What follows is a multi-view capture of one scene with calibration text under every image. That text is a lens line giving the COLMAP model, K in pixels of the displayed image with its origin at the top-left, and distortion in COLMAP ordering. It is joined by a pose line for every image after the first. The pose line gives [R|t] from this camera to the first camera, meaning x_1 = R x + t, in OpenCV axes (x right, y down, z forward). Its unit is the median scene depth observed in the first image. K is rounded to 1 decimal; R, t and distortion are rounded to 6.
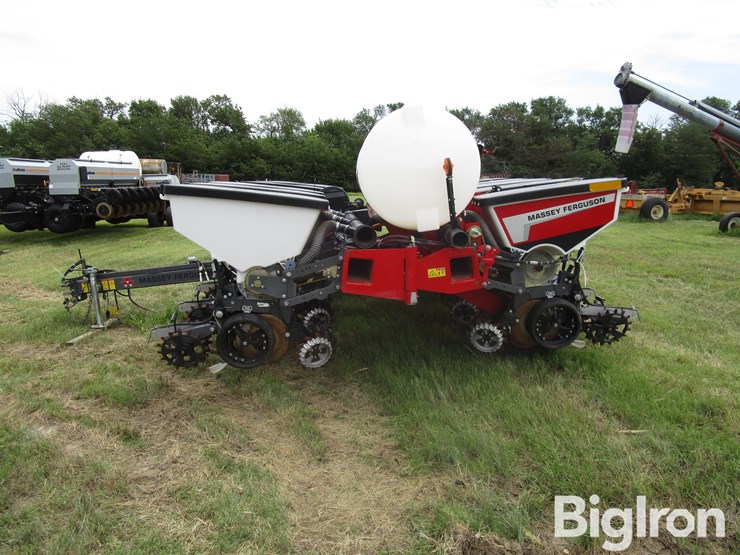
lens RADIAL K [[546.8, 0, 370.0], [0, 546.8, 277.5], [0, 0, 1]] dist [0.024370, 0.003200]
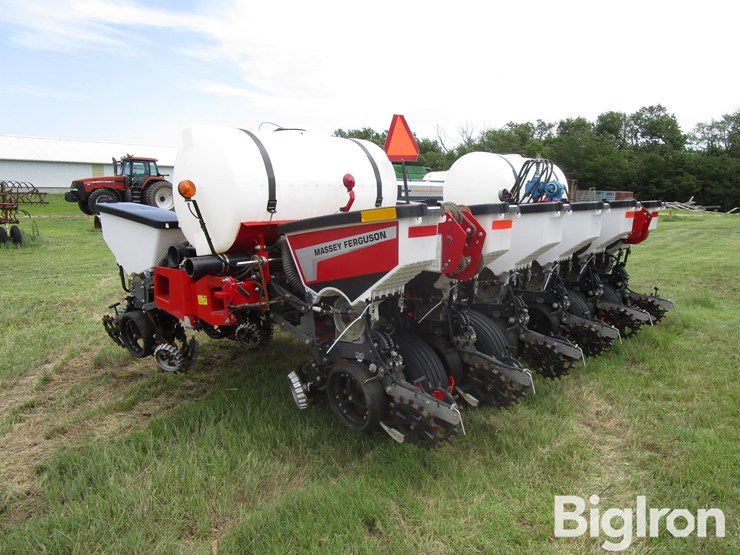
lens RADIAL K [[539.9, 0, 370.0], [0, 539.9, 277.5], [0, 0, 1]] dist [0.000540, 0.007080]
pose [[0.729973, 0.112021, -0.674233, 0.100347], [-0.128668, 0.991362, 0.025406, -0.011683], [0.671255, 0.068207, 0.738081, 0.055030]]
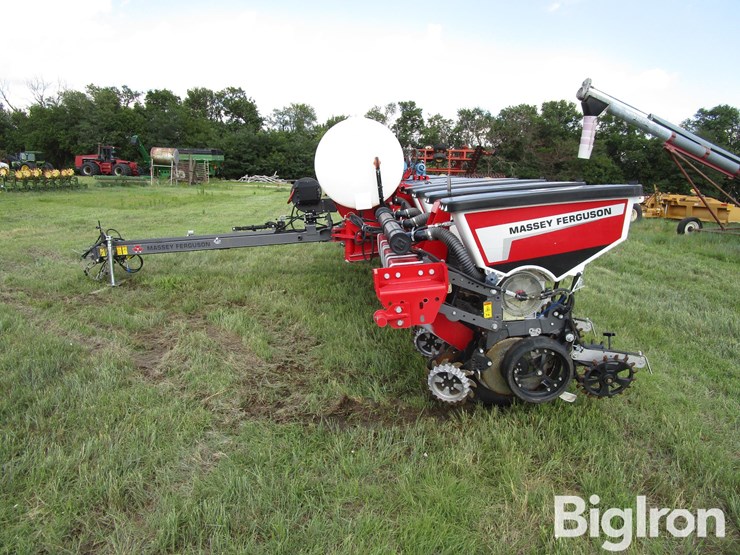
lens RADIAL K [[539.9, 0, 370.0], [0, 539.9, 277.5], [0, 0, 1]] dist [0.000540, 0.007080]
pose [[0.998968, 0.043614, -0.012649, 0.012327], [-0.043515, 0.999021, 0.007962, -0.004728], [0.012984, -0.007403, 0.999888, 0.028498]]
